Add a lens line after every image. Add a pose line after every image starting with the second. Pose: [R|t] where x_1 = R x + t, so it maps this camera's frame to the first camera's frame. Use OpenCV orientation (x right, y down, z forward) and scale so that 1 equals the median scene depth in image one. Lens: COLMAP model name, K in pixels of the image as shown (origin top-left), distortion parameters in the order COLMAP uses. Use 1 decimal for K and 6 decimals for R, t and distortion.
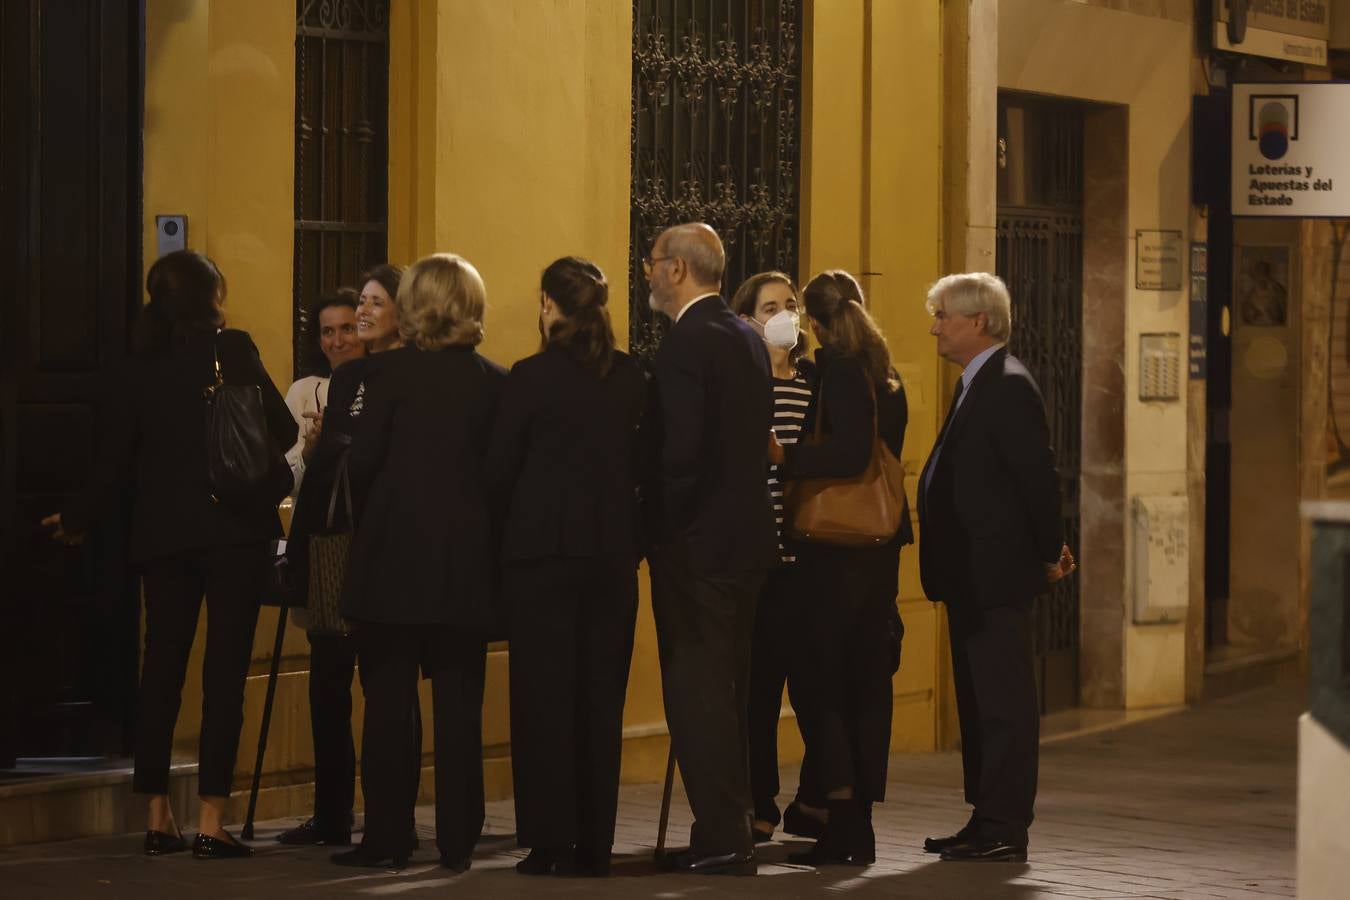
lens RADIAL K [[6551.5, 0, 674.4], [0, 6551.5, 450.0], [0, 0, 1]] dist [-0.036136, 7.797271]
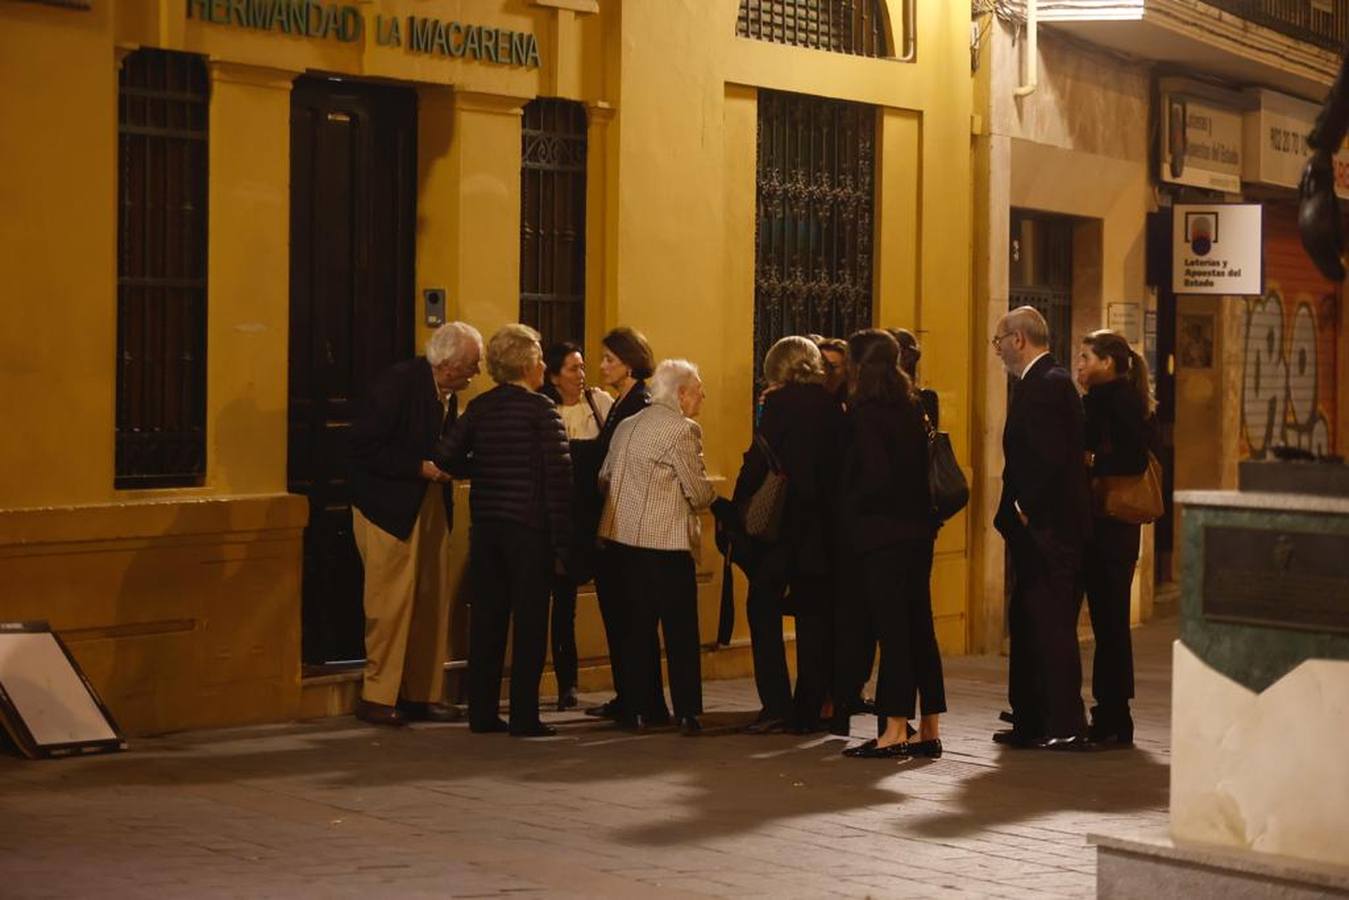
lens RADIAL K [[4256.5, 0, 673.4], [0, 4256.5, 449.3], [0, 0, 1]] dist [-0.013605, 0.369213]
pose [[0.999174, 0.004651, -0.040360, 0.011173], [-0.004632, 0.999989, 0.000582, -0.000531], [0.040363, -0.000394, 0.999185, 0.033281]]
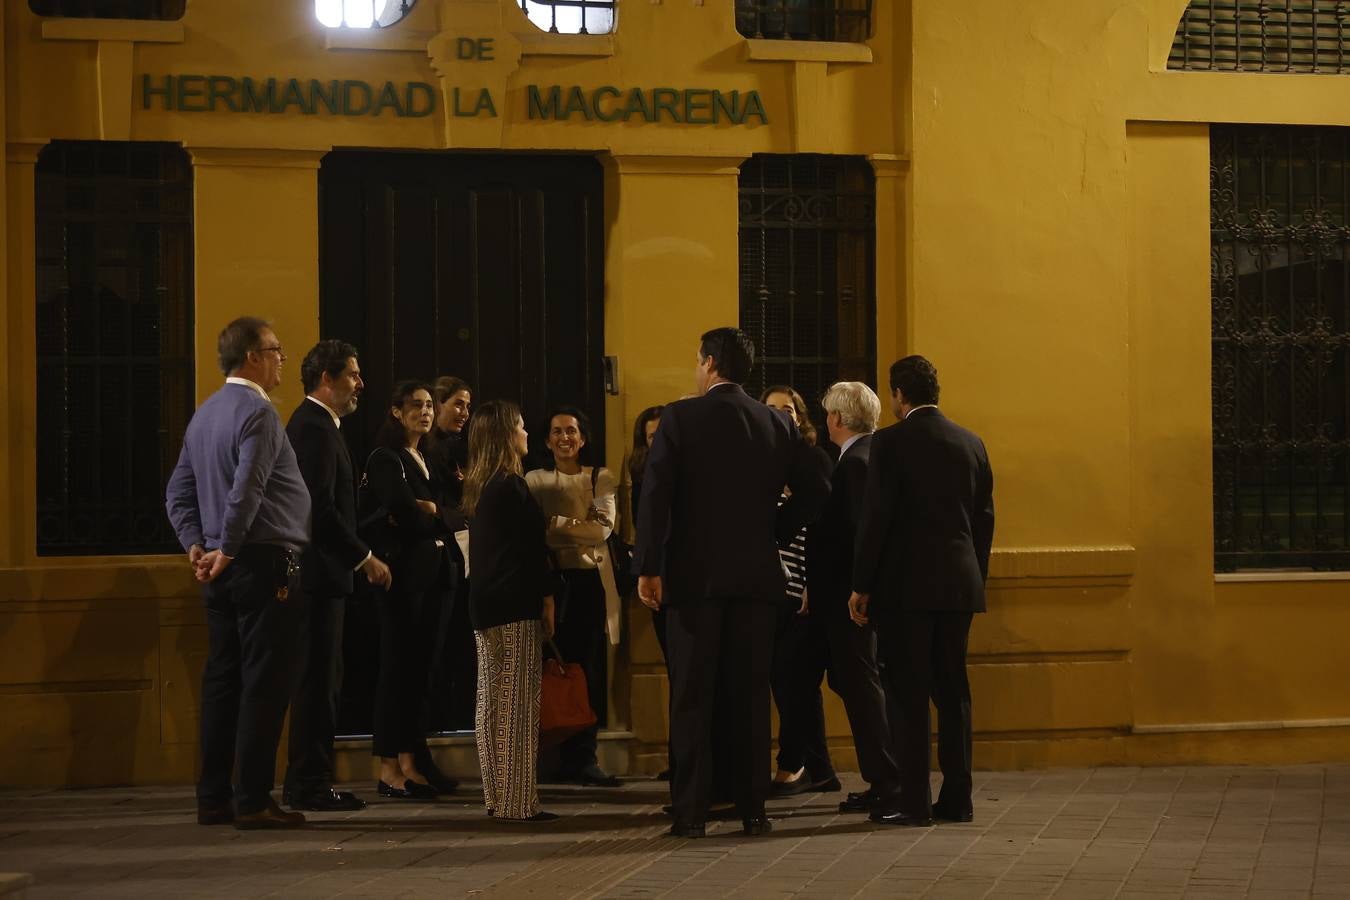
lens RADIAL K [[4259.7, 0, 673.9], [0, 4259.7, 449.3], [0, 0, 1]] dist [-0.013605, 0.369213]
pose [[0.717166, -0.016701, -0.696702, 0.423842], [0.001031, 0.999737, -0.022905, 0.004691], [0.696901, 0.015708, 0.716995, 0.234891]]
